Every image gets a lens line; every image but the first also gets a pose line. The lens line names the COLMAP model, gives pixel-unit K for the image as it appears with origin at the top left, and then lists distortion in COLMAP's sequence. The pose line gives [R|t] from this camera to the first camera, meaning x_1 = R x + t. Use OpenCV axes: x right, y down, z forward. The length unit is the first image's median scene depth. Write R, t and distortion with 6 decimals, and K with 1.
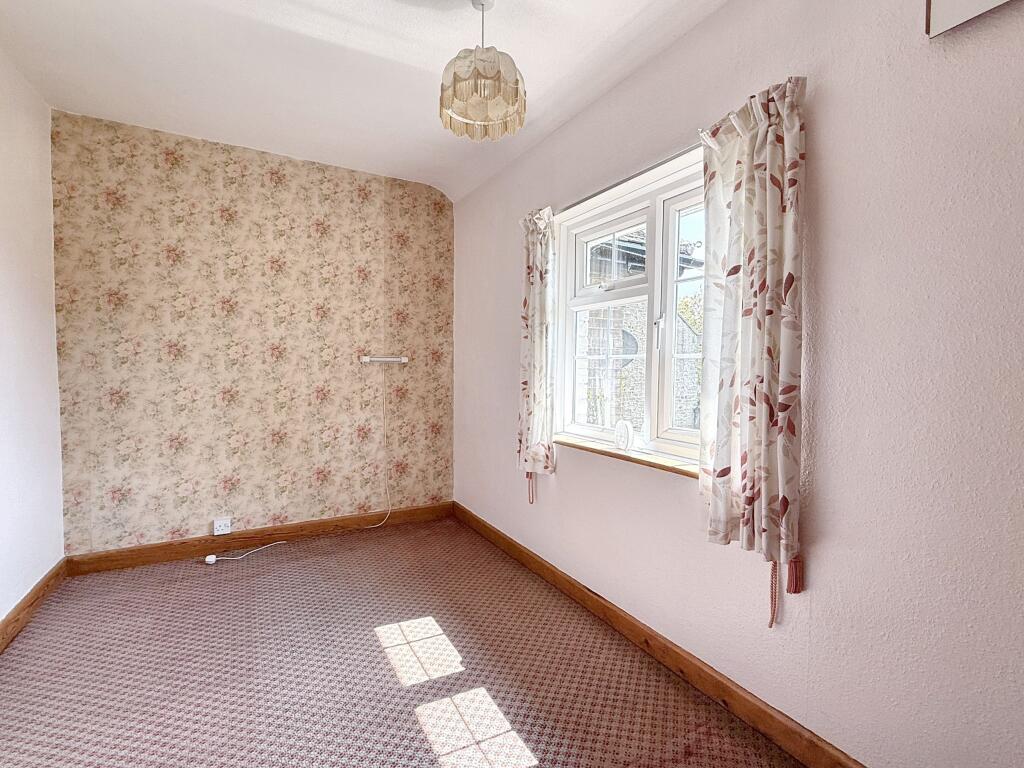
lens RADIAL K [[478.8, 0, 512.0], [0, 478.8, 387.2], [0, 0, 1]] dist [0.001011, 0.000083]
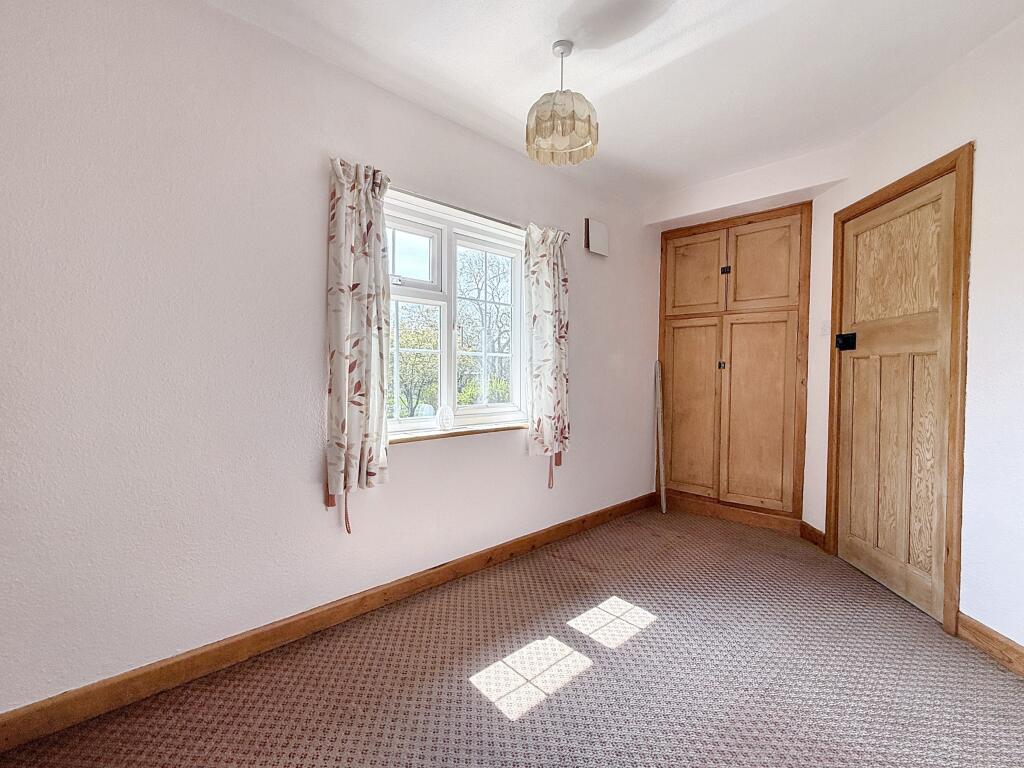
lens RADIAL K [[478.7, 0, 514.8], [0, 478.7, 387.3], [0, 0, 1]] dist [0.002136, -0.000061]
pose [[-0.271653, -0.041318, 0.961508, -0.968286], [0.030413, 0.998210, 0.051488, -0.031768], [-0.961914, 0.043229, -0.269911, 1.183502]]
